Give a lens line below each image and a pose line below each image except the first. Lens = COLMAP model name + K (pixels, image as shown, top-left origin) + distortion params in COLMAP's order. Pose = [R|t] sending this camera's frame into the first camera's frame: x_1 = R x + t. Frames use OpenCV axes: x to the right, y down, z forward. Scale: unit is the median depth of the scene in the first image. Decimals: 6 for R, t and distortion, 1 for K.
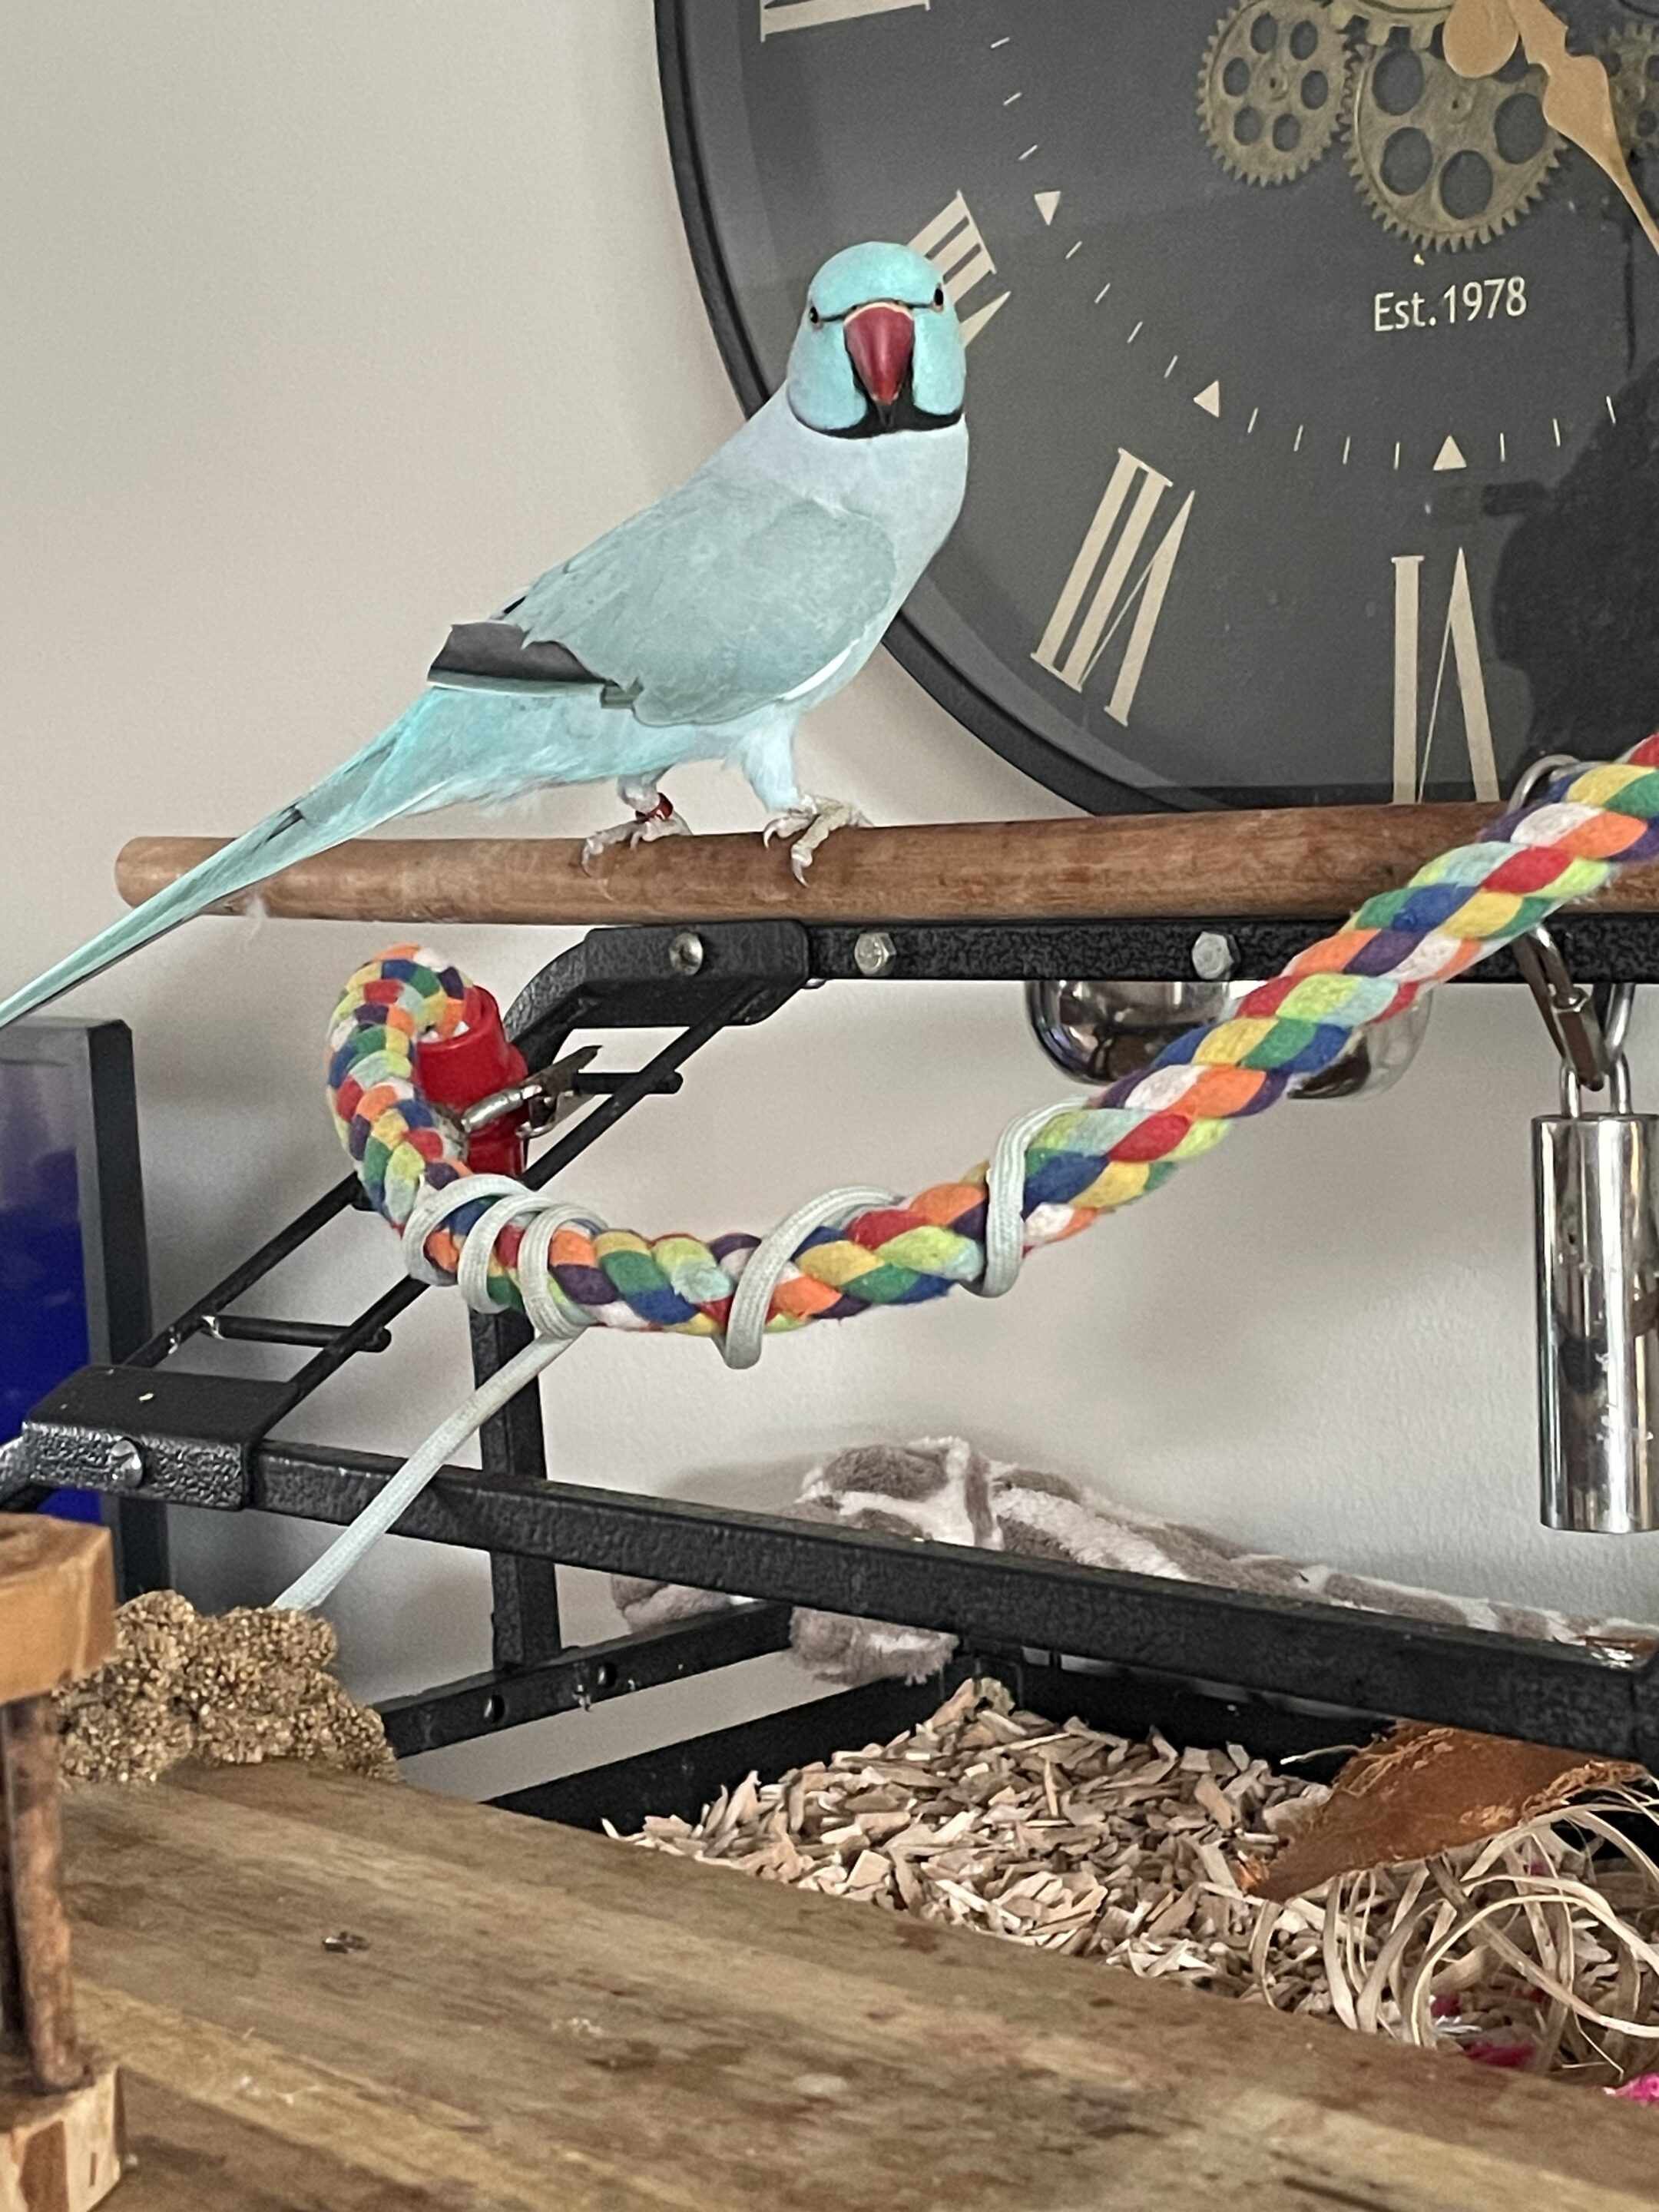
lens RADIAL K [[3684.0, 0, 829.5], [0, 3684.0, 1106.0], [0, 0, 1]] dist [0.266089, -0.914538]
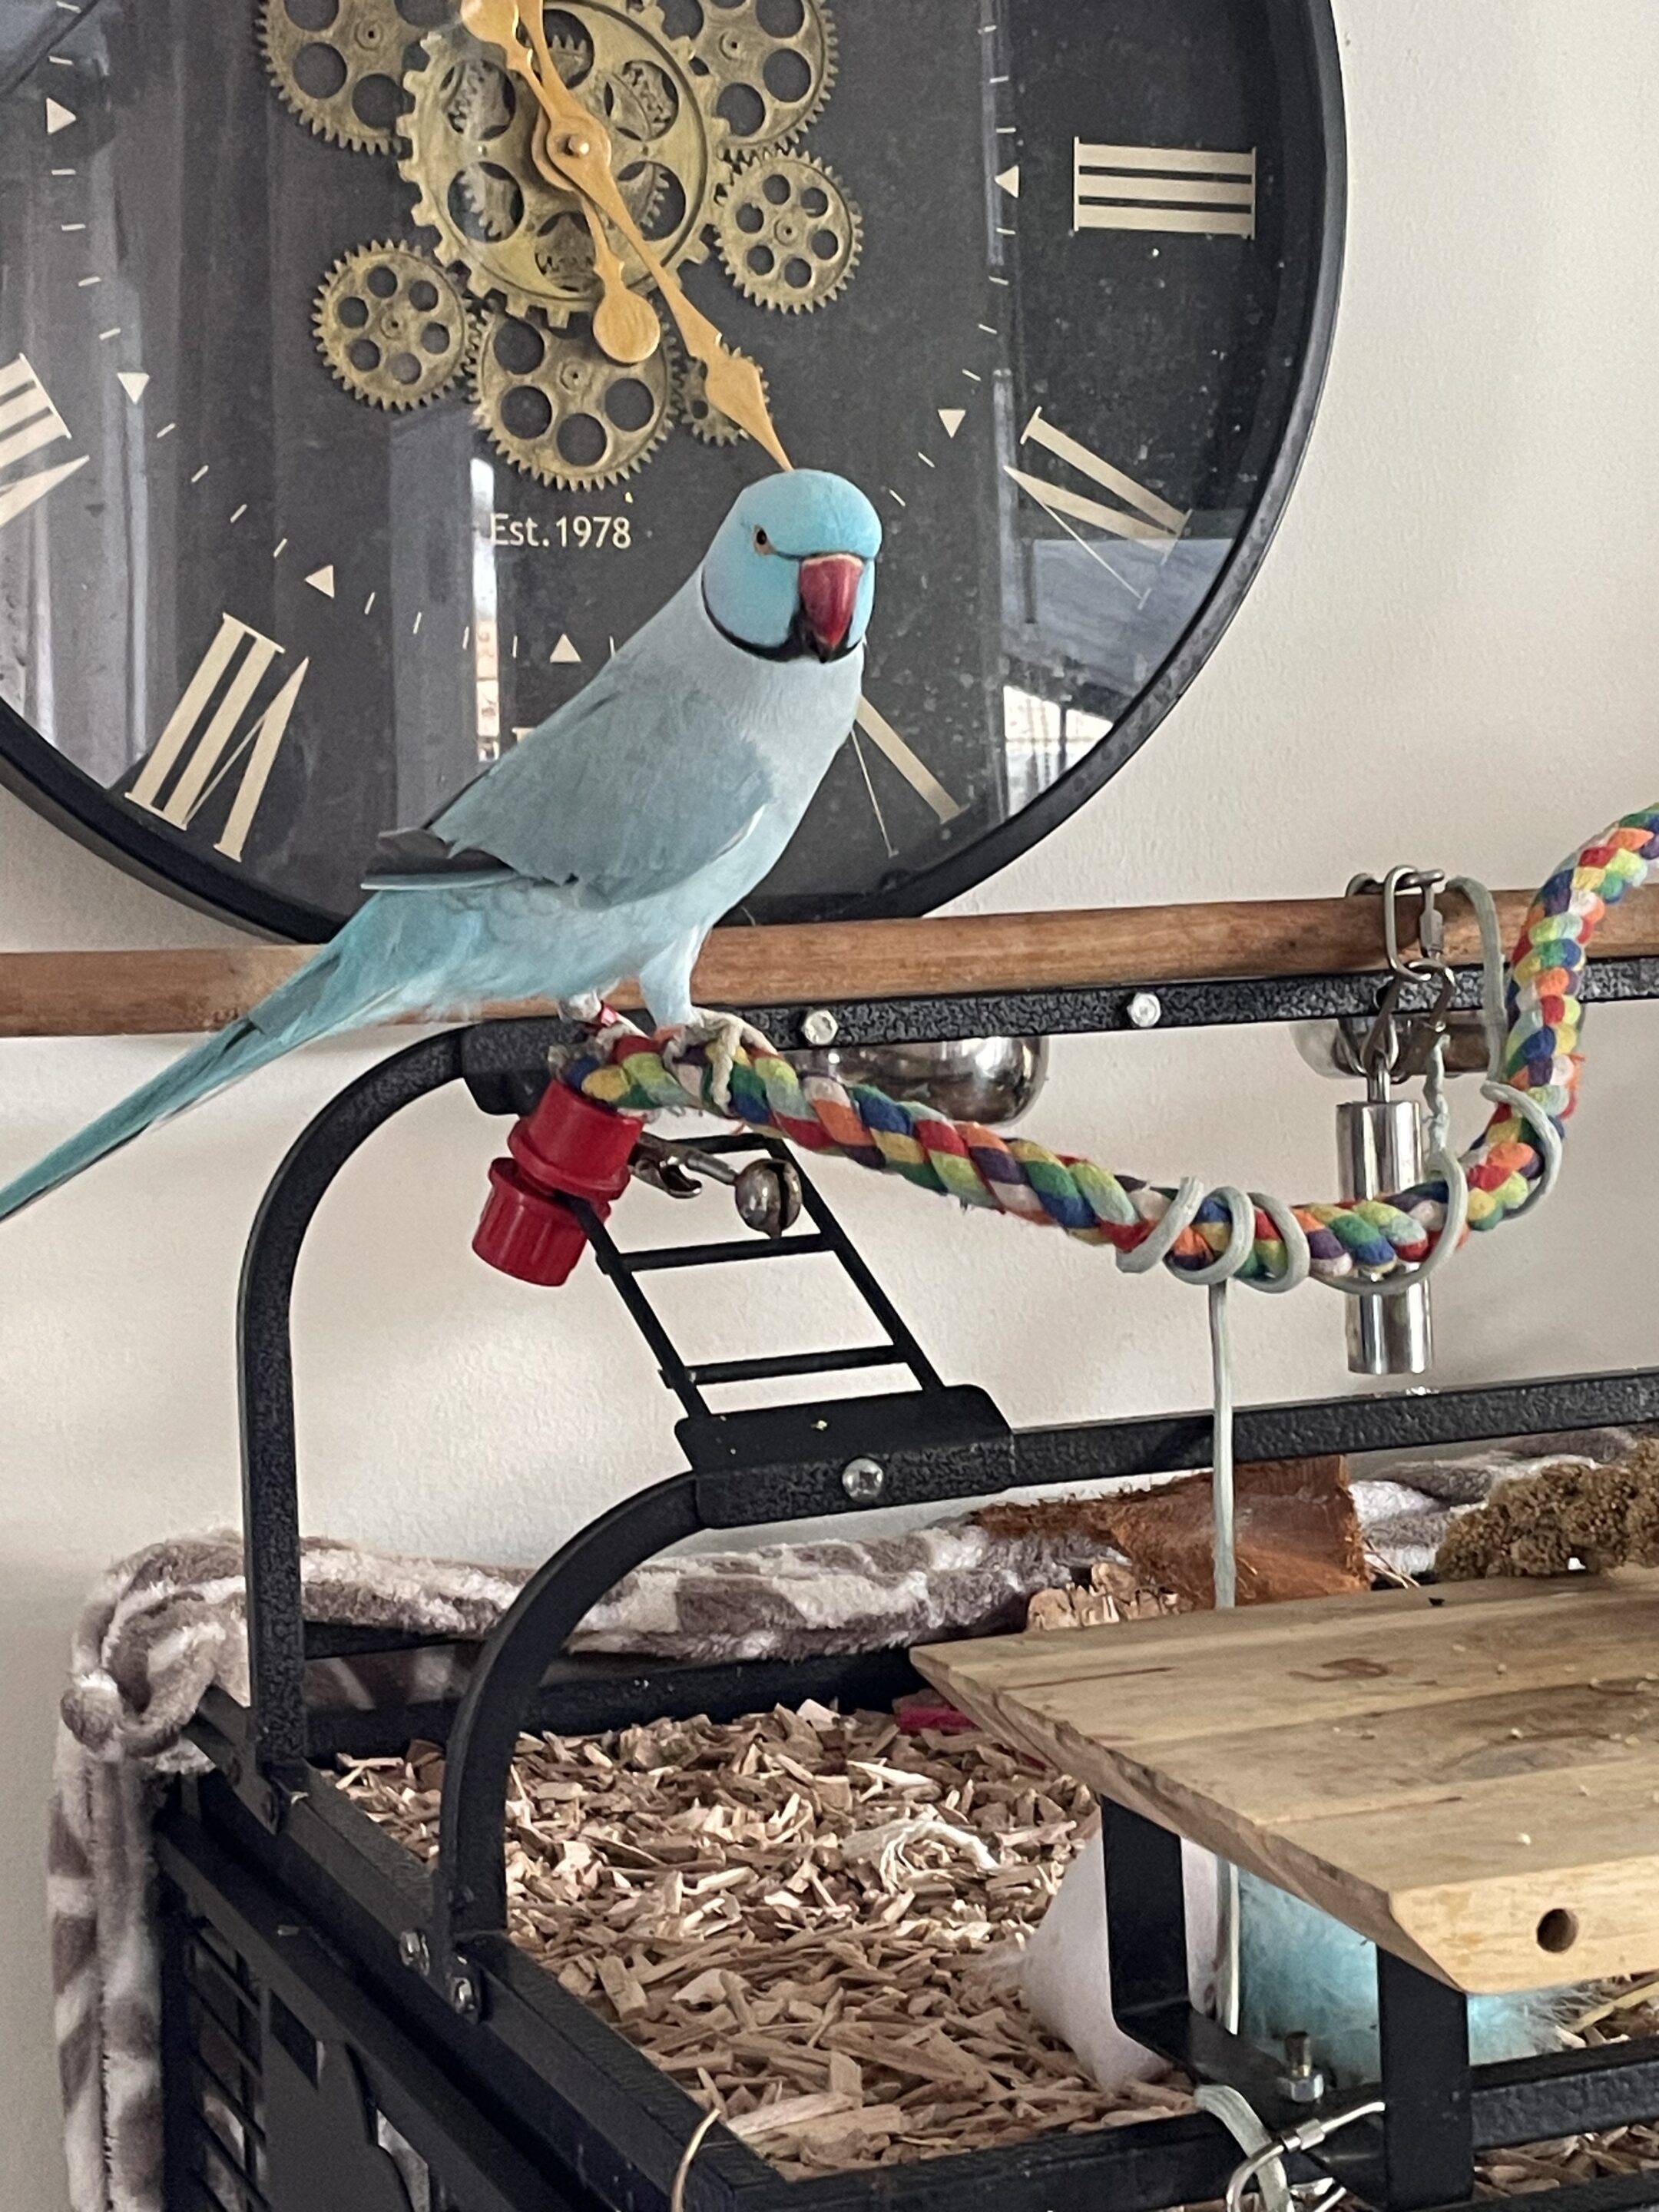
lens RADIAL K [[3684.0, 0, 829.5], [0, 3684.0, 1106.0], [0, 0, 1]] dist [0.266089, -0.914538]
pose [[0.414066, -0.038896, 0.909415, -0.927793], [0.098615, 0.995123, -0.002339, -0.010527], [-0.904889, 0.090651, 0.415882, 0.413813]]
